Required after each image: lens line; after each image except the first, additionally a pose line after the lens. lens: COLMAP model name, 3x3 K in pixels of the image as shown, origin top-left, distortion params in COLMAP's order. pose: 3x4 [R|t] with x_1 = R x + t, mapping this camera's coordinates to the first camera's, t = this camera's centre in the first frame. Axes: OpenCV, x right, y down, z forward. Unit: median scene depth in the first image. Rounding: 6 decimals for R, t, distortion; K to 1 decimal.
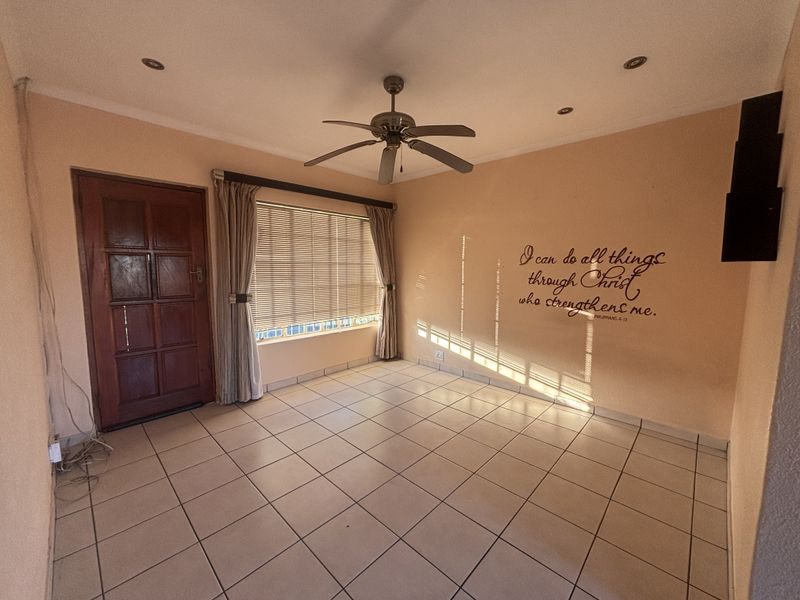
lens RADIAL K [[319.2, 0, 399.2], [0, 319.2, 298.5], [0, 0, 1]] dist [-0.009773, -0.000348]
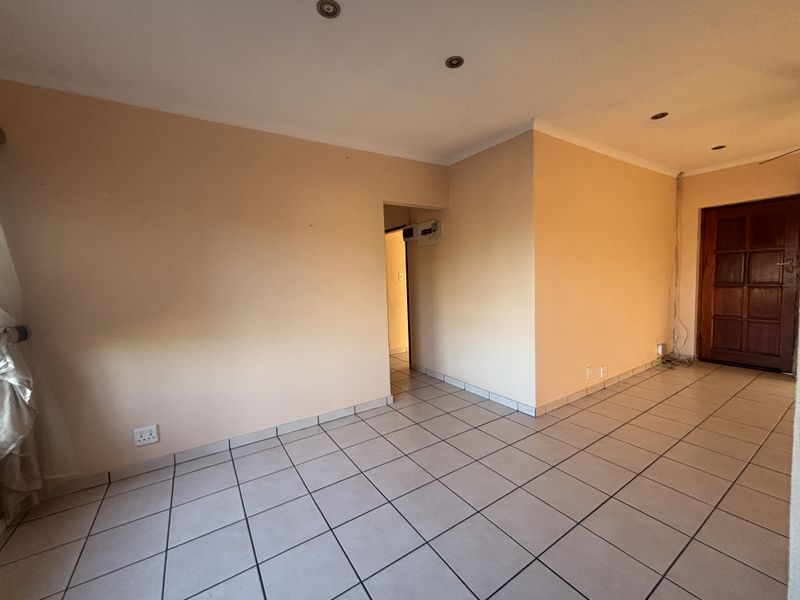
lens RADIAL K [[319.2, 0, 399.2], [0, 319.2, 298.5], [0, 0, 1]] dist [-0.009773, -0.000348]
pose [[-0.239097, 0.066344, -0.968726, 0.950273], [-0.074050, 0.993512, 0.086318, 0.059347], [0.968168, 0.092373, -0.232633, -0.173184]]
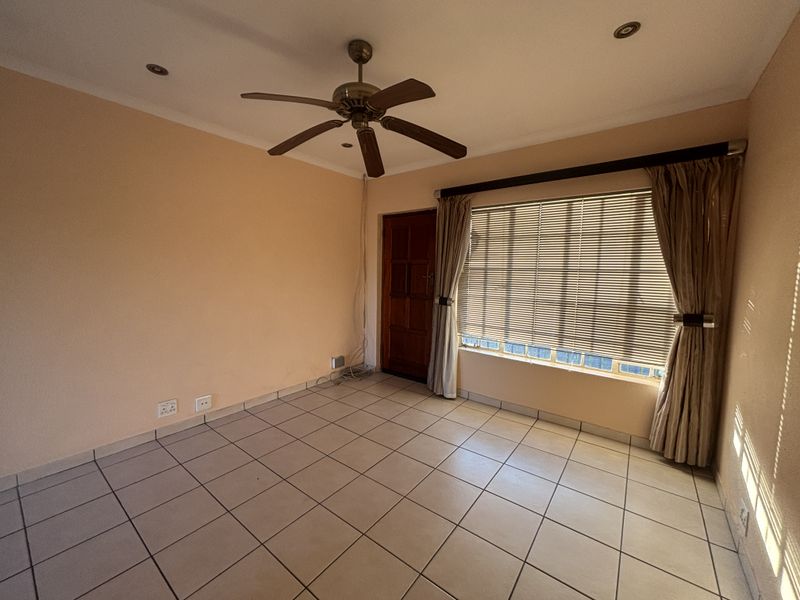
lens RADIAL K [[319.2, 0, 399.2], [0, 319.2, 298.5], [0, 0, 1]] dist [-0.009773, -0.000348]
pose [[0.104342, 0.086489, -0.990774, 0.614182], [-0.119344, 0.990102, 0.073862, -0.076636], [0.987355, 0.110536, 0.113632, 0.761062]]
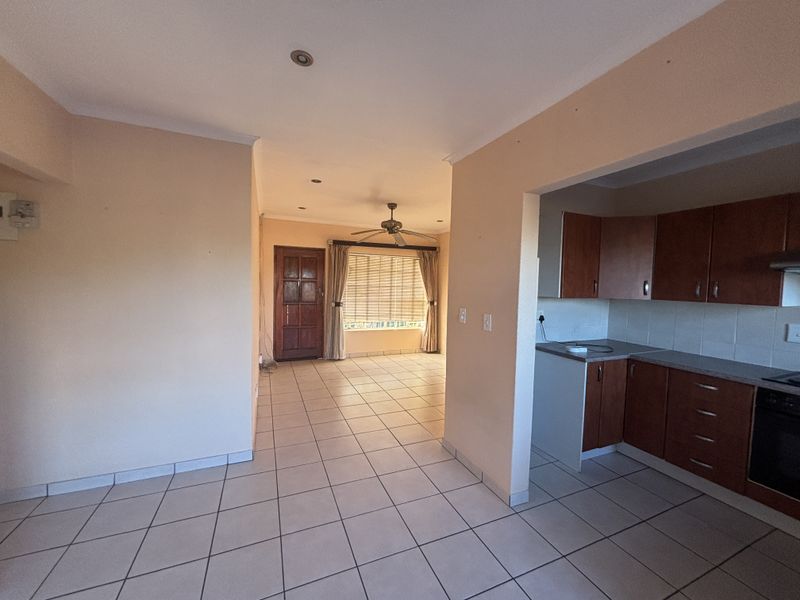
lens RADIAL K [[320.8, 0, 400.0], [0, 320.8, 300.0], [0, 0, 1]] dist [0.002427, 0.000051]
pose [[0.918715, 0.034117, -0.393444, 0.641781], [-0.057937, 0.997126, -0.048822, 0.048732], [0.390647, 0.067648, 0.918051, -0.660087]]
